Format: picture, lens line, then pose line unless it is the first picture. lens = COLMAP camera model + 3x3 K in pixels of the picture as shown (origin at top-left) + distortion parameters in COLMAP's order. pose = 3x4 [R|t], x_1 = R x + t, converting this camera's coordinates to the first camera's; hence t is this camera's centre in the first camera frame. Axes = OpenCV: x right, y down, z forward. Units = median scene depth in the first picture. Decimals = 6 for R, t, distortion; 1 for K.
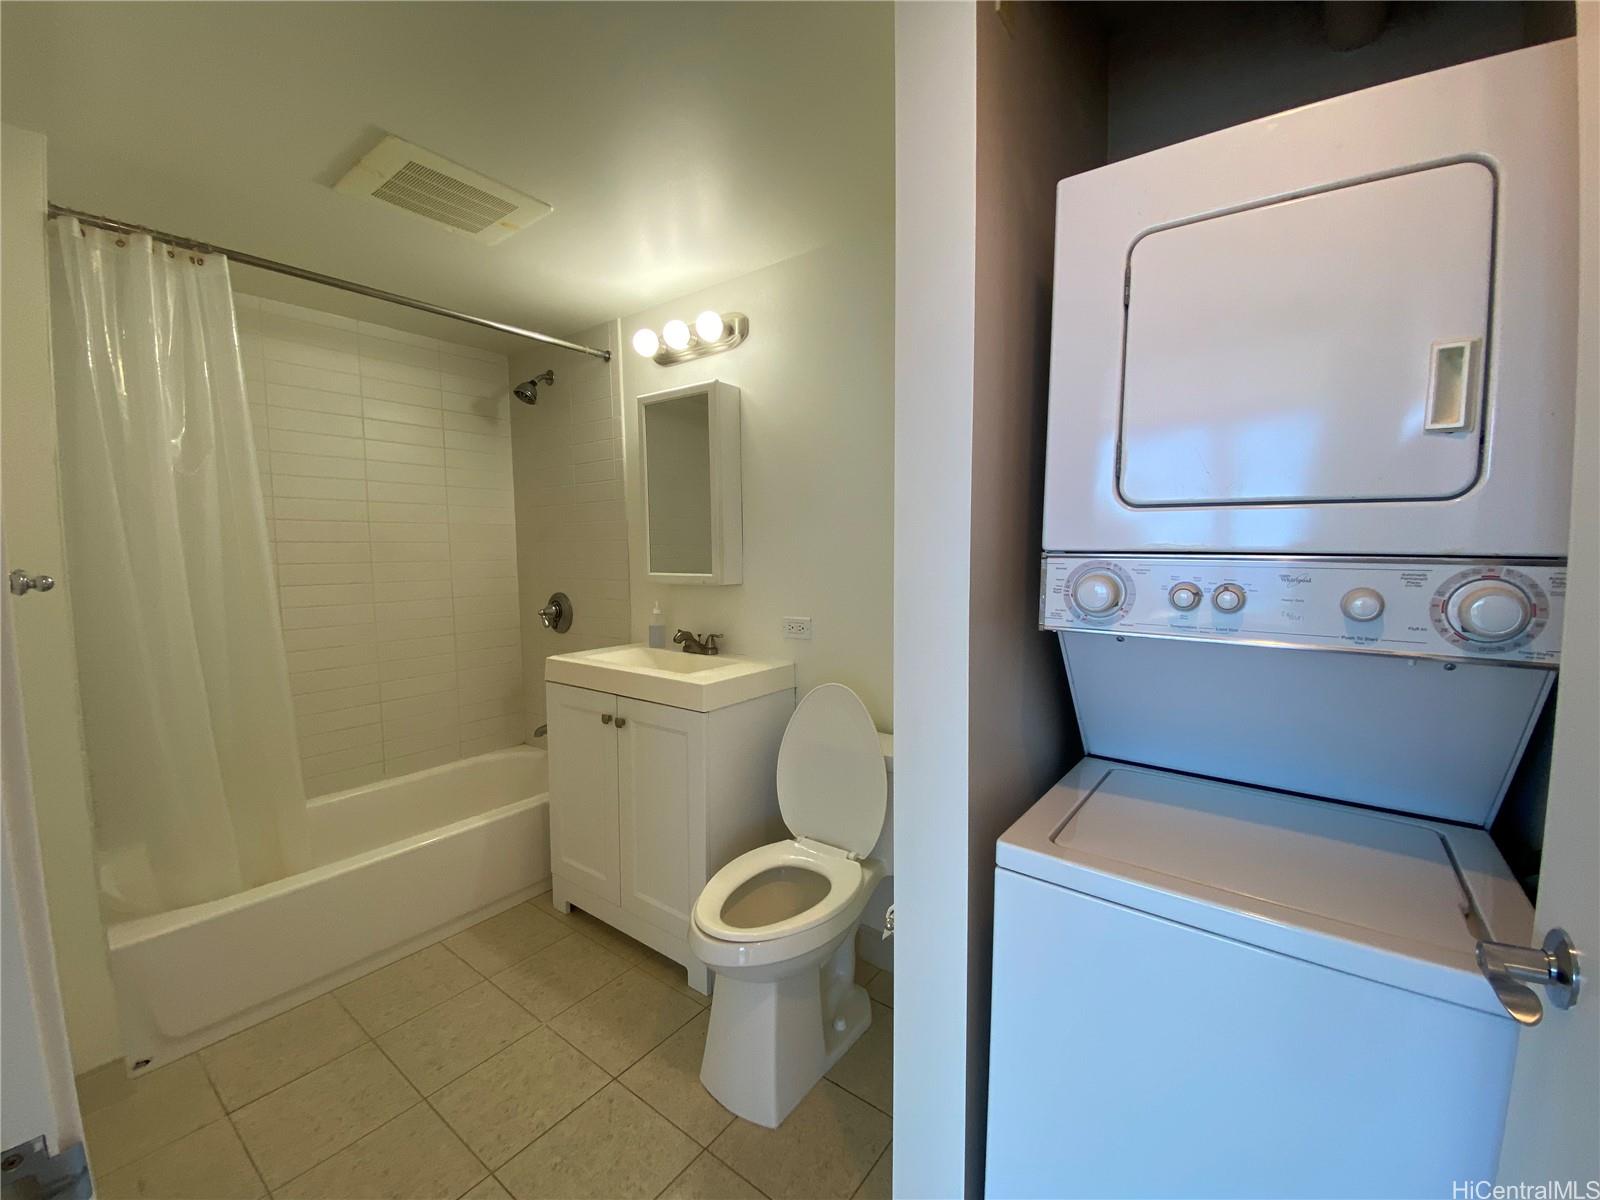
lens RADIAL K [[661.9, 0, 799.8], [0, 661.9, 594.6], [0, 0, 1]] dist [0.038215, -0.027151]
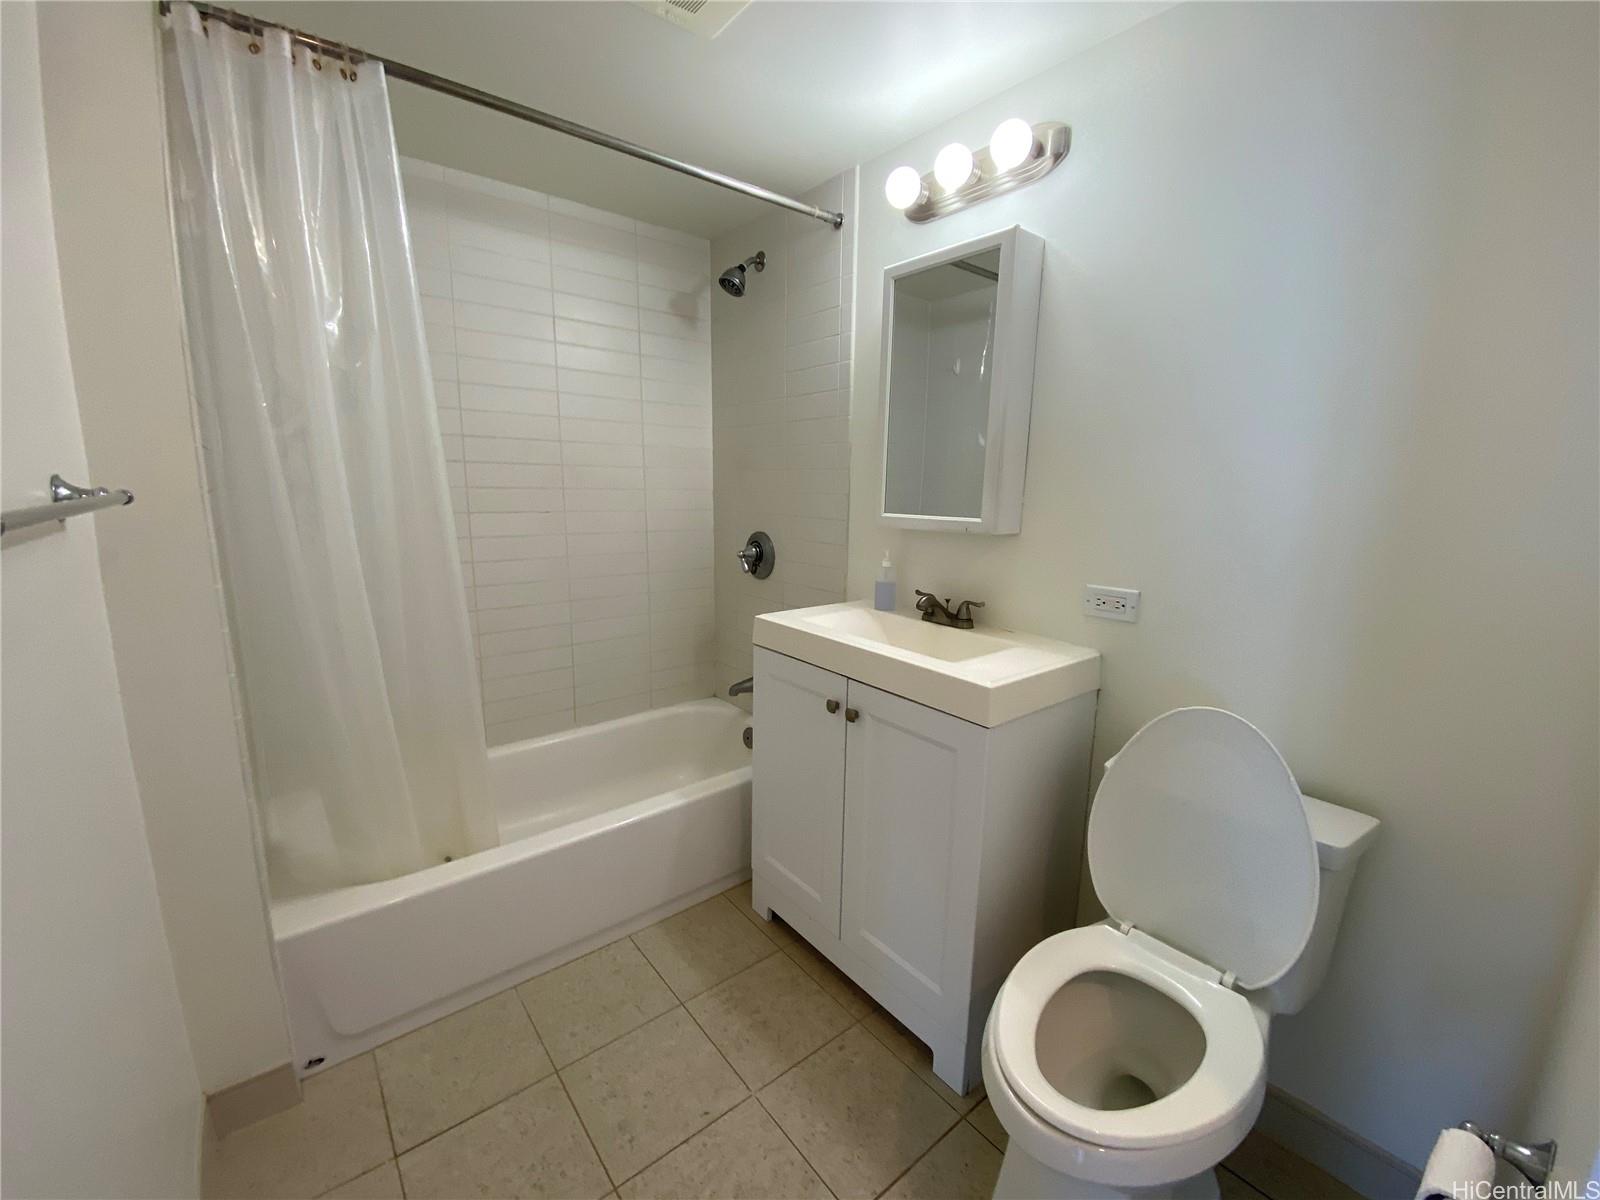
lens RADIAL K [[661.9, 0, 799.8], [0, 661.9, 594.6], [0, 0, 1]] dist [0.038215, -0.027151]
pose [[0.971230, 0.063360, -0.229560, -0.153487], [-0.040464, 0.993846, 0.103112, -0.015919], [0.234681, -0.090856, 0.967817, 0.256159]]
